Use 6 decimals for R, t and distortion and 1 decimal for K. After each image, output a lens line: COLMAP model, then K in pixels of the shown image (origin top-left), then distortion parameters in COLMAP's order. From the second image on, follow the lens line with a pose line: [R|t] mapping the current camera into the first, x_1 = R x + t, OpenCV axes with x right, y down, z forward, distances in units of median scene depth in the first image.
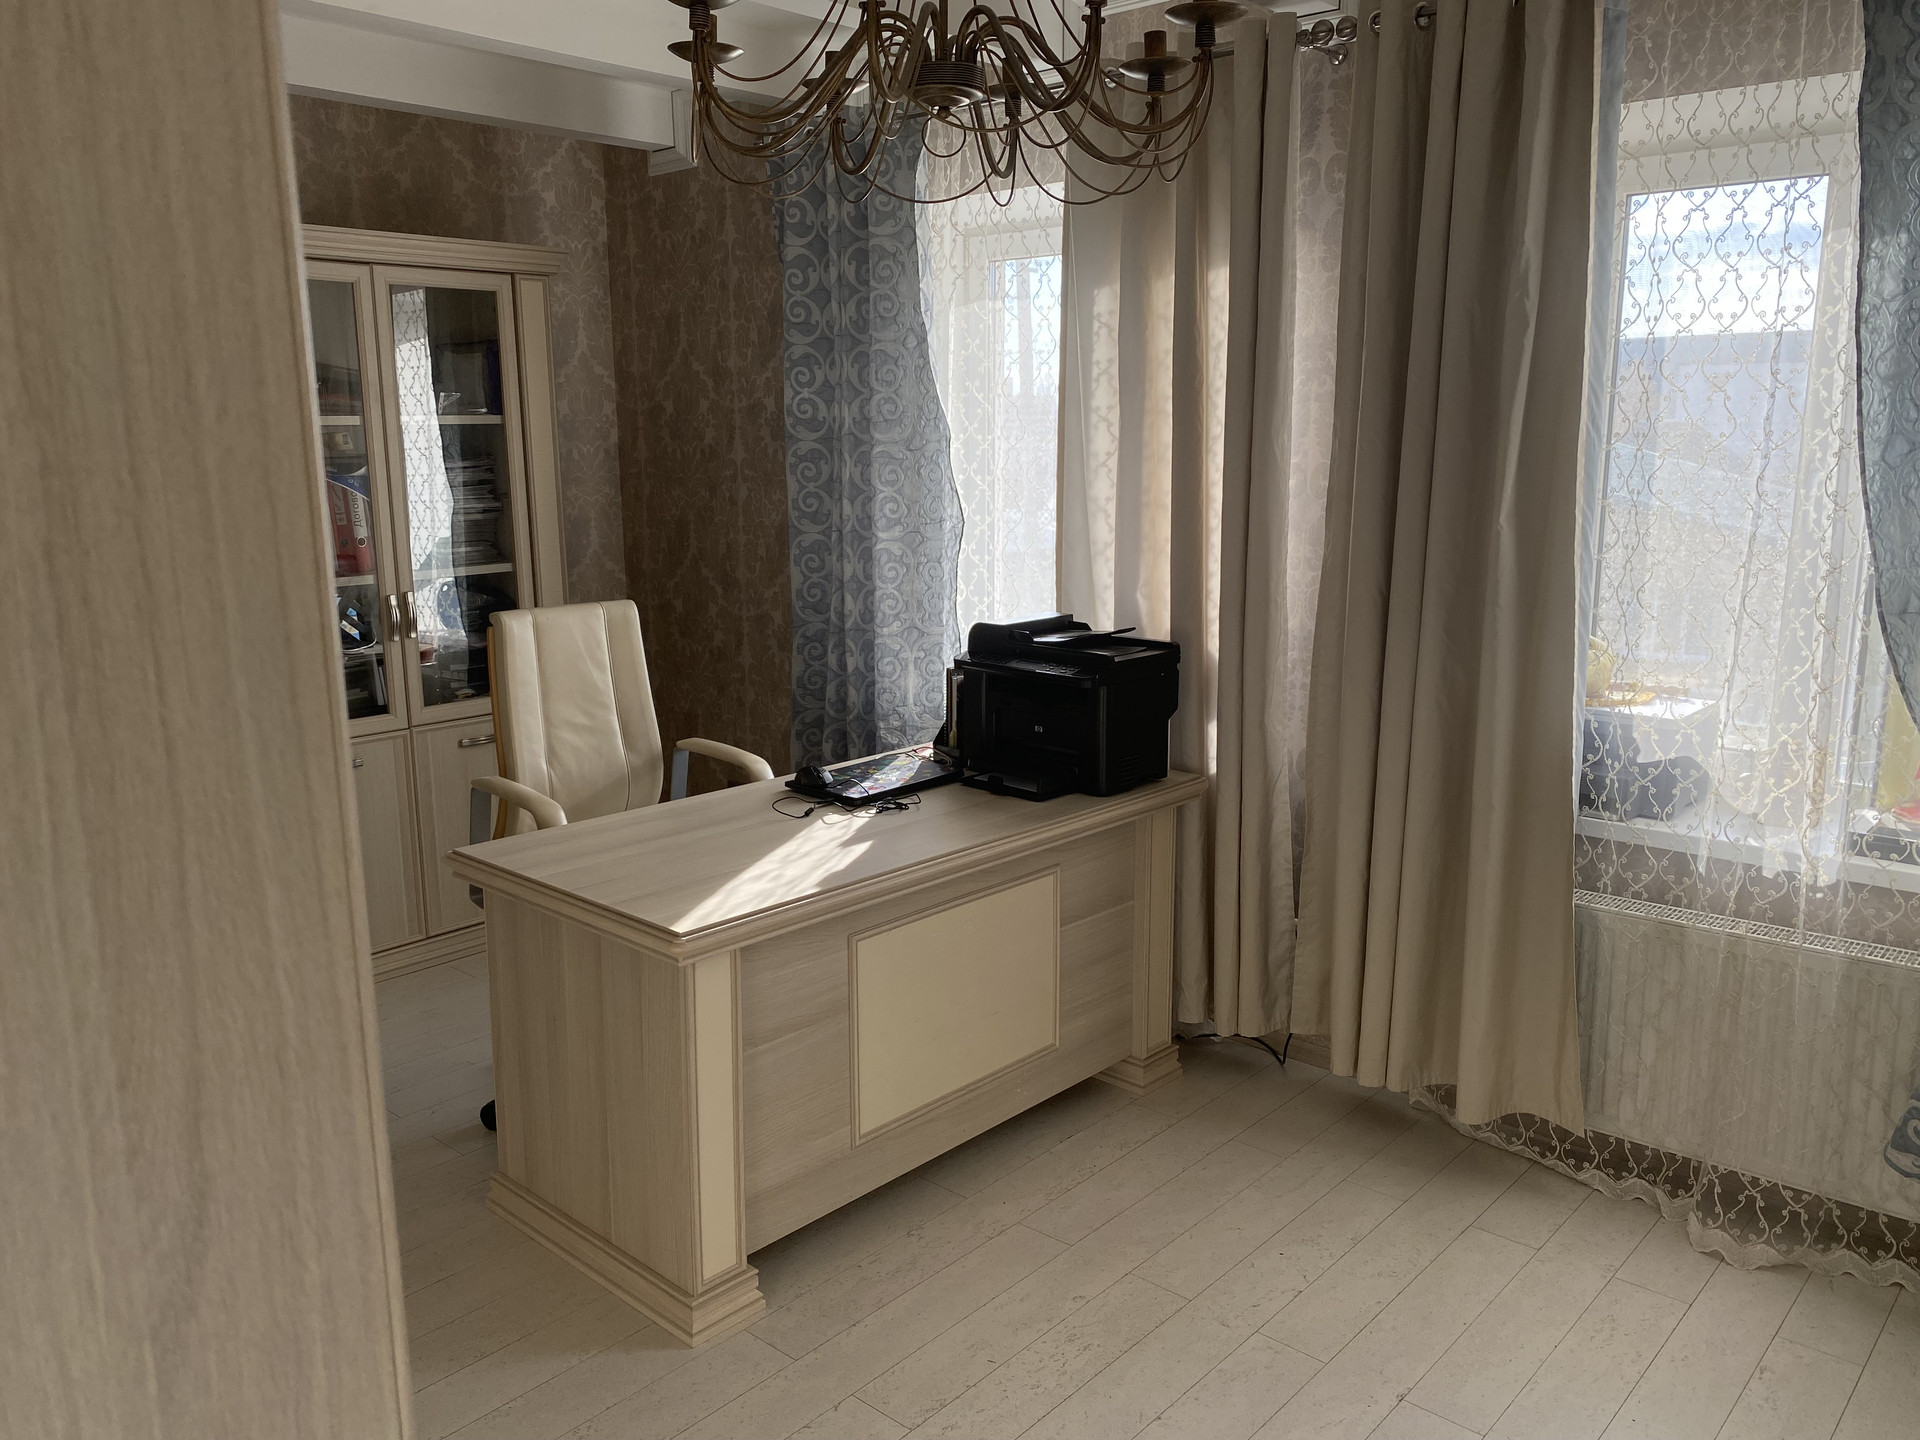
lens RADIAL K [[1467.1, 0, 974.1], [0, 1467.1, 726.6], [0, 0, 1]] dist [0.033291, -0.044437]
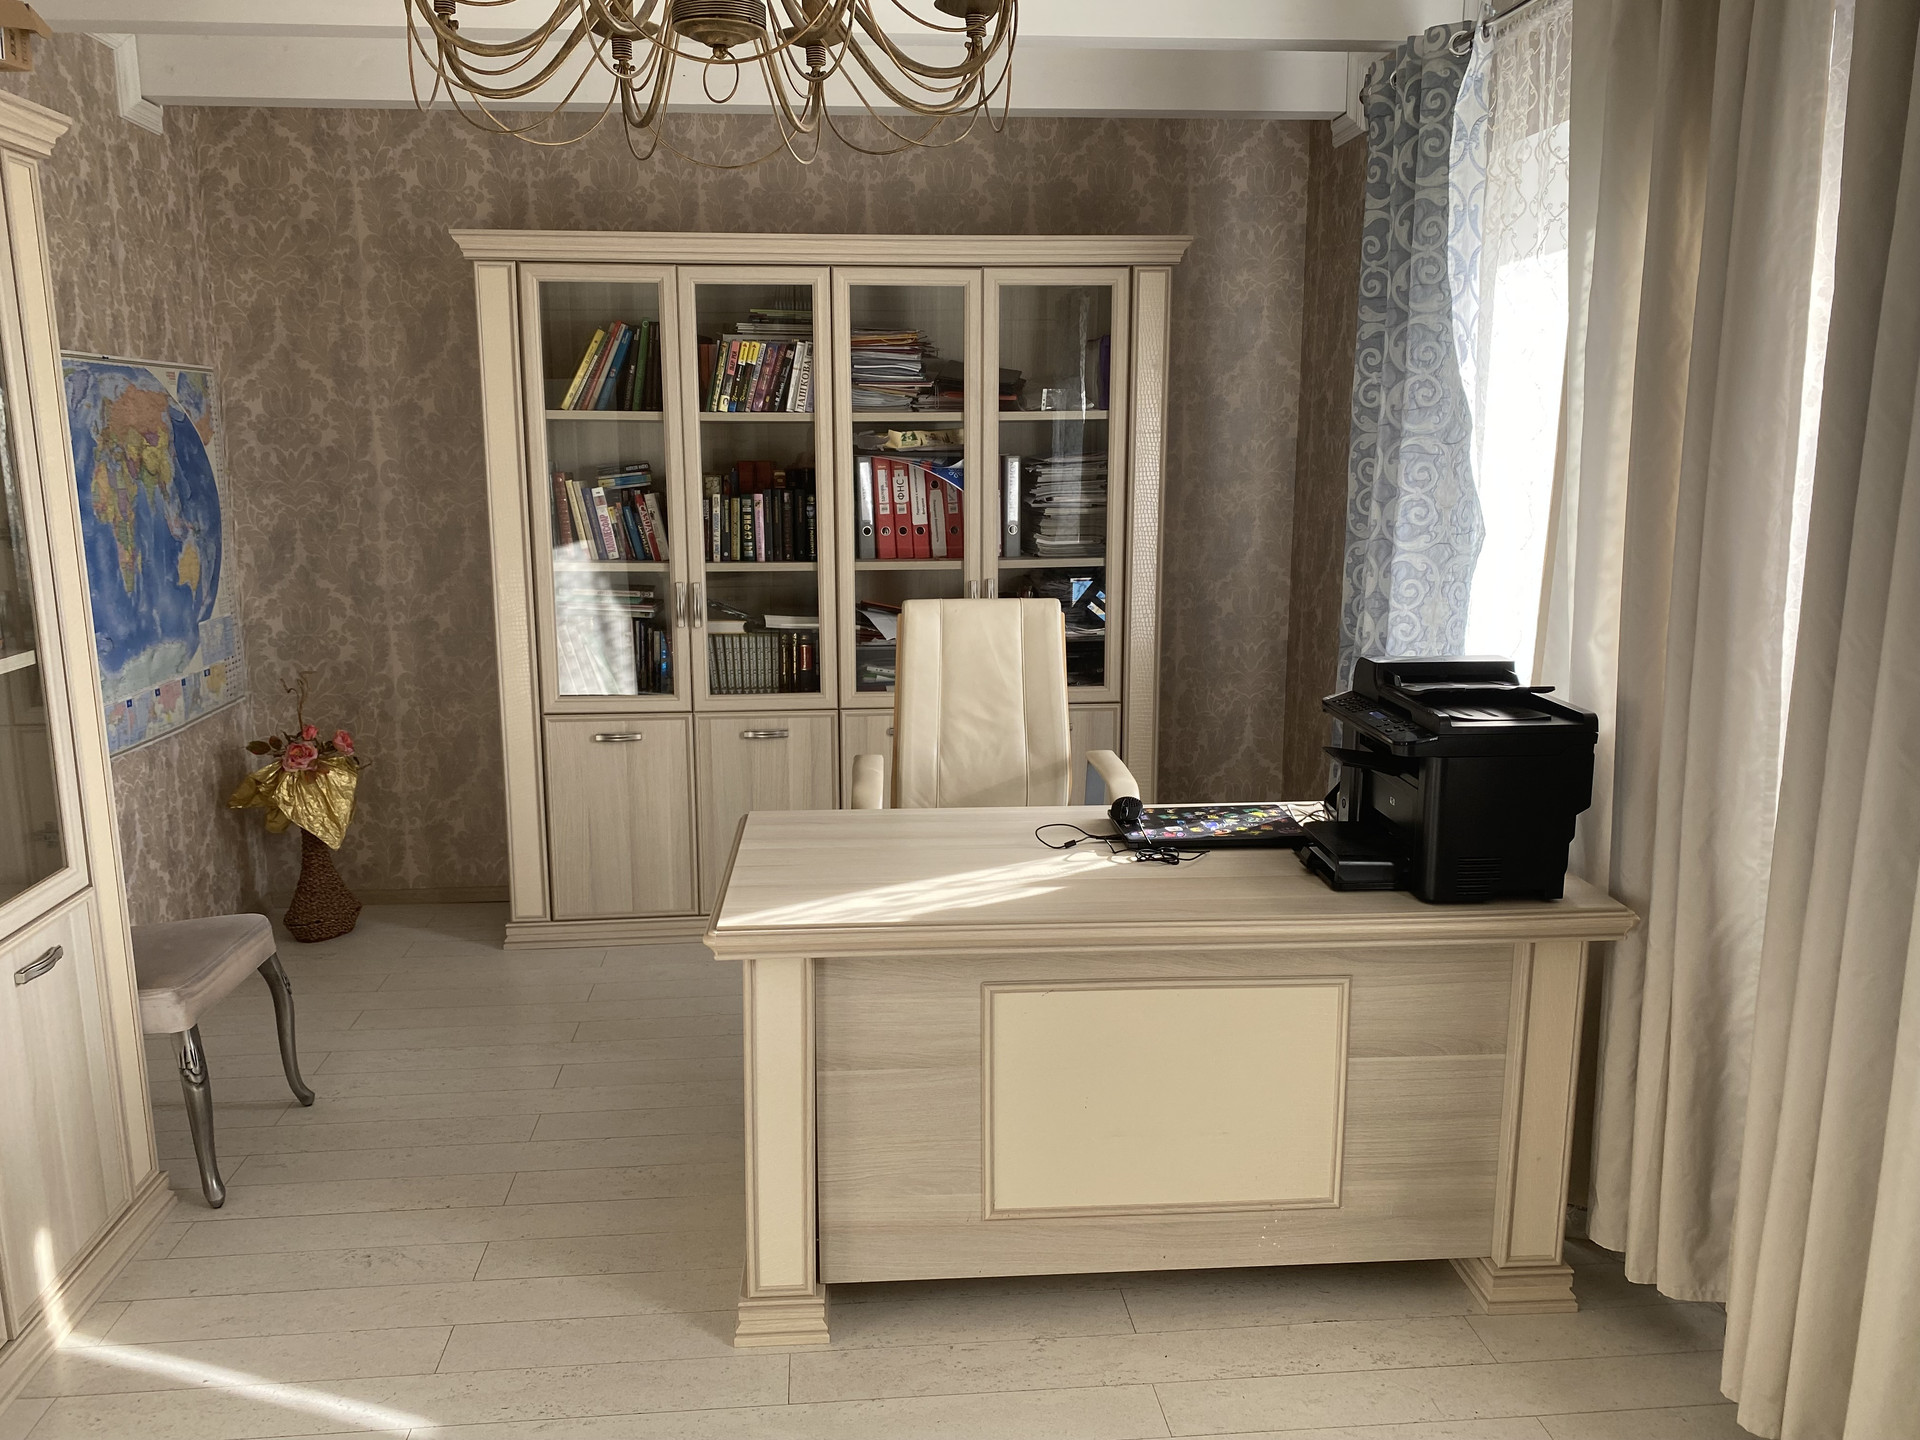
lens RADIAL K [[1467.1, 0, 955.4], [0, 1467.1, 728.9], [0, 0, 1]] dist [0.033291, -0.044437]
pose [[0.725997, 0.134992, -0.674319, 0.332423], [-0.135345, 0.989414, 0.052355, -0.037582], [0.674248, 0.053256, 0.736582, 0.222400]]
